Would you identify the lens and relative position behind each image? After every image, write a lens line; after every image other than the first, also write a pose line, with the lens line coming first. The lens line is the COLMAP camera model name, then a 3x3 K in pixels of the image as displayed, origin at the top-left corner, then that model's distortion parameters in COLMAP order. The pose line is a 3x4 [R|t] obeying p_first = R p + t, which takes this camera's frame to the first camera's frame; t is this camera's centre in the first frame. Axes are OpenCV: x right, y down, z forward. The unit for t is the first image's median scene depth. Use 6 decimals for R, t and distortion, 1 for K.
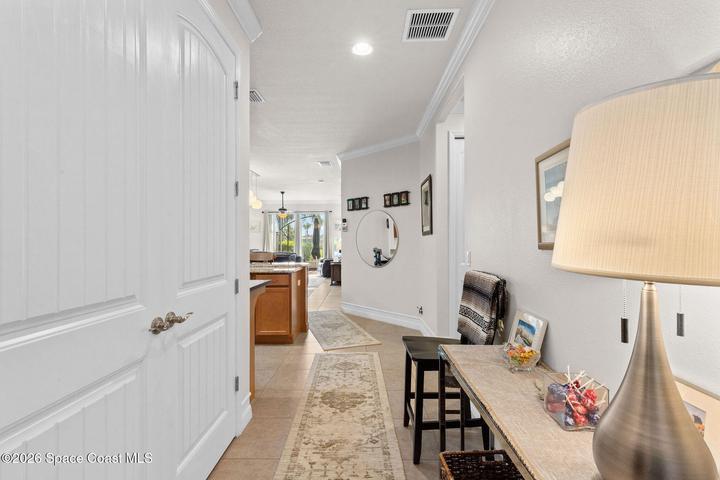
lens RADIAL K [[326.3, 0, 362.7], [0, 326.3, 241.1], [0, 0, 1]] dist [0.005170, -0.001396]
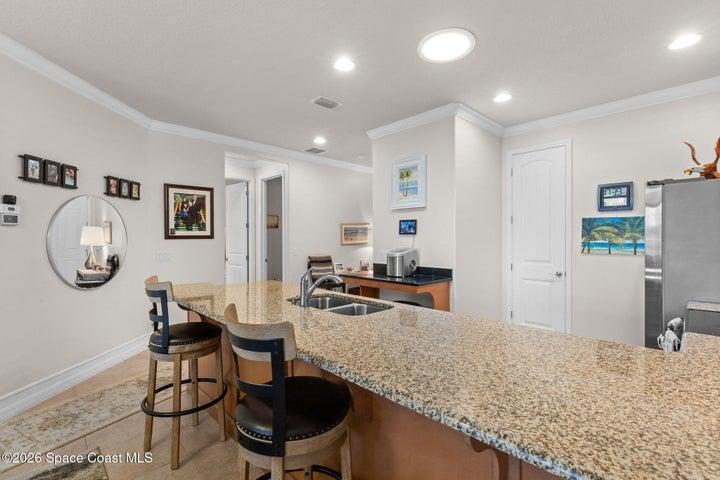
lens RADIAL K [[326.3, 0, 357.9], [0, 326.3, 240.8], [0, 0, 1]] dist [0.005170, -0.001396]
pose [[-0.695428, 0.004197, 0.718584, -0.710031], [0.006109, 0.999981, 0.000071, -0.006713], [-0.718570, 0.004439, -0.695440, 1.014652]]
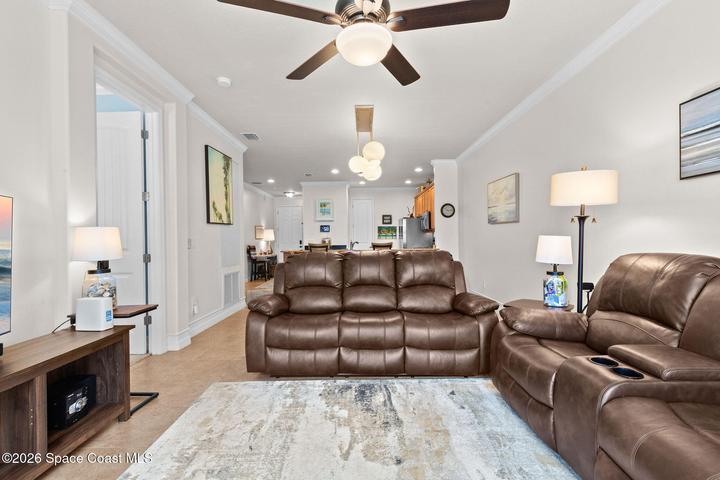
lens RADIAL K [[326.3, 0, 365.1], [0, 326.3, 237.0], [0, 0, 1]] dist [0.005170, -0.001396]
pose [[-0.999565, 0.024045, -0.017090, -0.439295], [0.024205, 0.999664, -0.009251, 0.026401], [0.016861, -0.009661, -0.999811, 2.094155]]
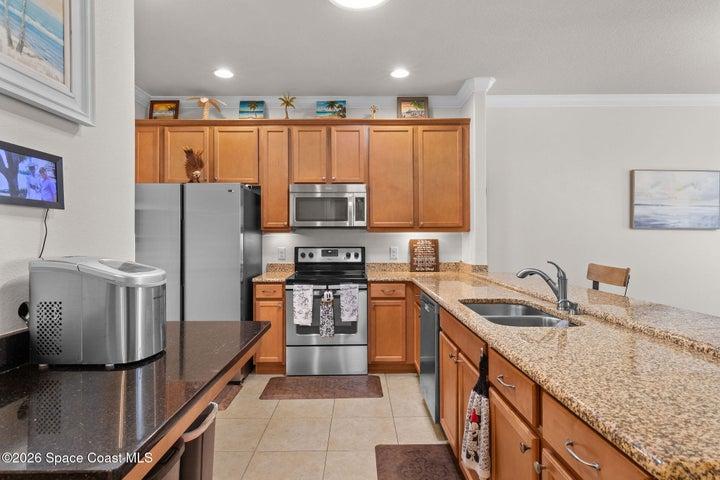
lens RADIAL K [[394.1, 0, 355.7], [0, 394.1, 233.6], [0, 0, 1]] dist [0.005337, -0.003667]
pose [[0.004641, 0.000242, -0.999989, -0.041194], [0.005190, 0.999986, 0.000266, -0.003896], [0.999976, -0.005191, 0.004640, 0.612286]]
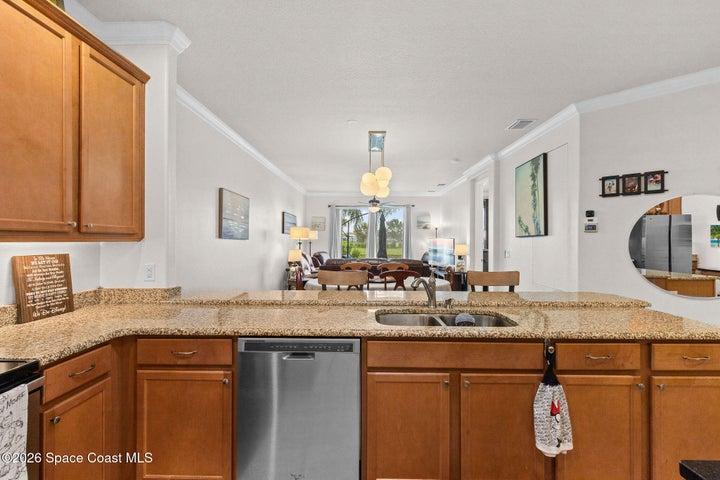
lens RADIAL K [[326.3, 0, 359.4], [0, 326.3, 239.3], [0, 0, 1]] dist [0.005170, -0.001396]
pose [[0.999805, 0.011913, -0.015746, -0.483701], [-0.011939, 0.999927, -0.001568, -0.011078], [0.015726, 0.001756, 0.999875, 0.420116]]
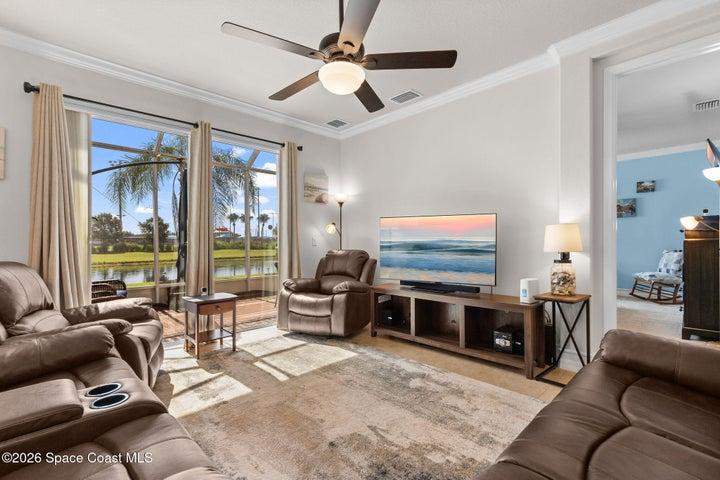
lens RADIAL K [[326.3, 0, 353.5], [0, 326.3, 239.5], [0, 0, 1]] dist [0.005170, -0.001396]
pose [[0.720434, 0.006577, 0.693493, -0.673077], [0.002167, 0.999929, -0.011735, 0.029631], [-0.693520, 0.009957, 0.720368, 1.562115]]
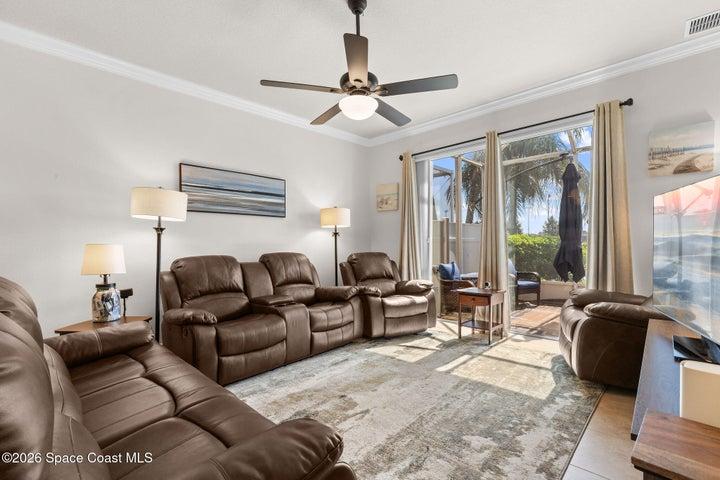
lens RADIAL K [[326.3, 0, 357.9], [0, 326.3, 245.5], [0, 0, 1]] dist [0.005170, -0.001396]
pose [[0.728498, -0.000182, -0.685048, -0.170928], [0.006919, 0.999951, 0.007093, 0.028229], [0.685013, -0.009907, 0.728464, 1.517260]]
